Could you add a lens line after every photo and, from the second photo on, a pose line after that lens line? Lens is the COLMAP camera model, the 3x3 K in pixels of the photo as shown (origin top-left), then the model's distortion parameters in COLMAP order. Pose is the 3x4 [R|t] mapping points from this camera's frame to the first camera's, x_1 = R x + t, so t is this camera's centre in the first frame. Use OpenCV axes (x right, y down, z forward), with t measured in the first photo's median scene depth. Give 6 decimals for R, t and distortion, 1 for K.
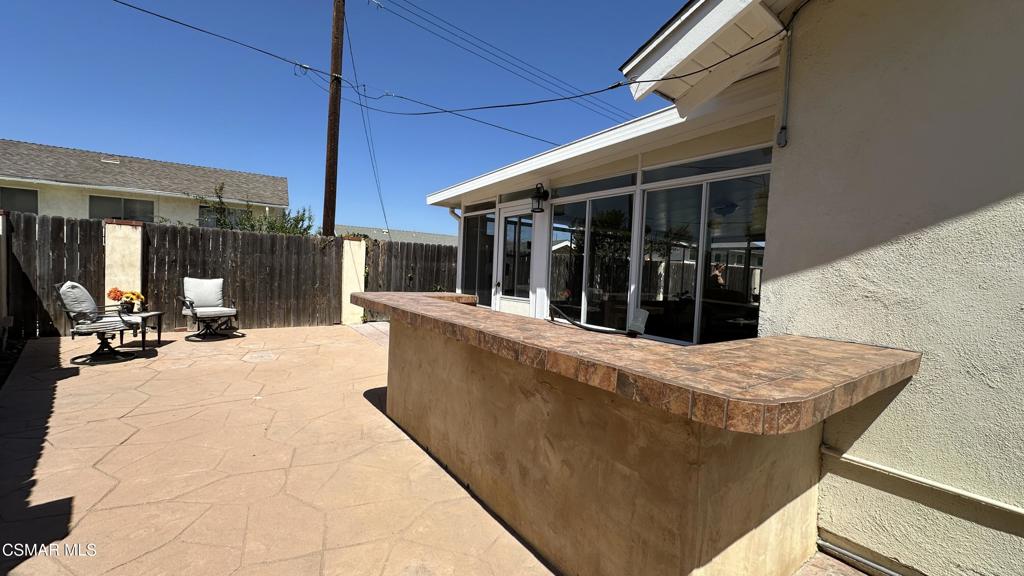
lens RADIAL K [[409.9, 0, 512.0], [0, 409.9, 288.0], [0, 0, 1]] dist [-0.003369, 0.000092]
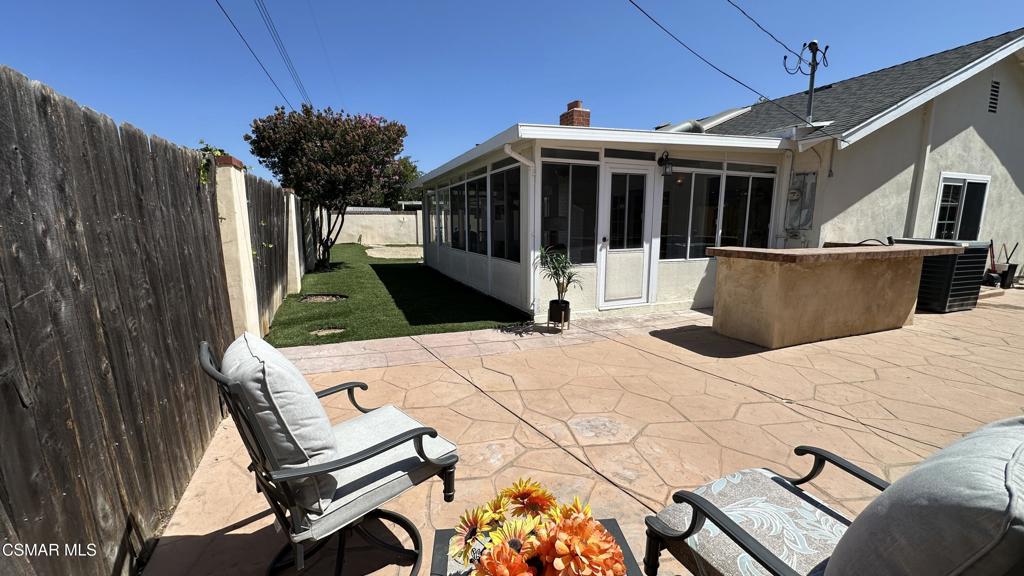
lens RADIAL K [[409.9, 0, 512.0], [0, 409.9, 288.0], [0, 0, 1]] dist [-0.003369, 0.000092]
pose [[0.225400, -0.198894, 0.953749, -0.911331], [0.051826, 0.980002, 0.192120, -0.082534], [-0.972887, 0.006125, 0.231200, 0.834760]]
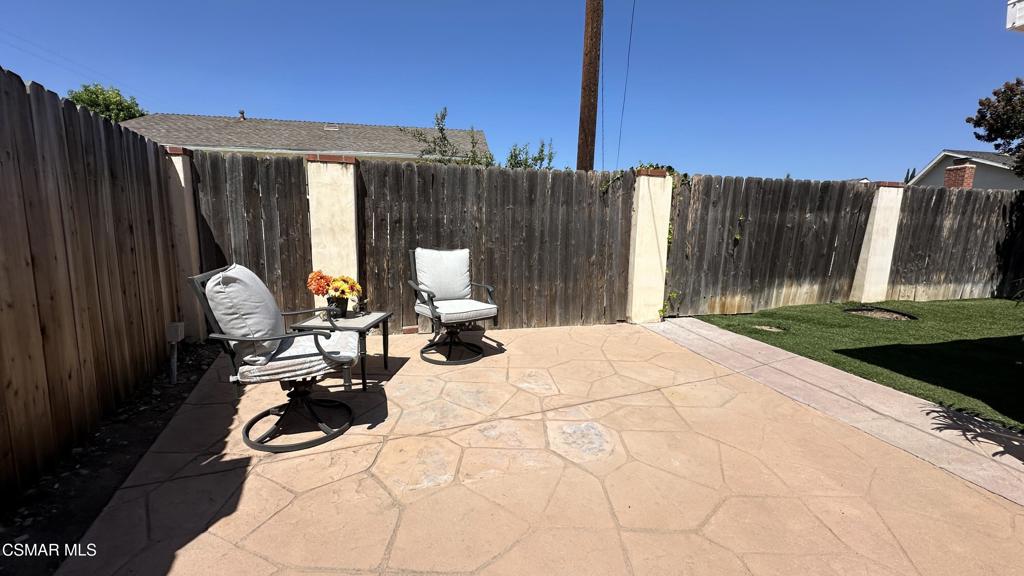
lens RADIAL K [[409.9, 0, 512.0], [0, 409.9, 288.0], [0, 0, 1]] dist [-0.003369, 0.000092]
pose [[0.926391, 0.028481, -0.375485, -0.450416], [0.007725, 0.995488, 0.094568, -0.023276], [0.376484, -0.090507, 0.921991, 0.506058]]
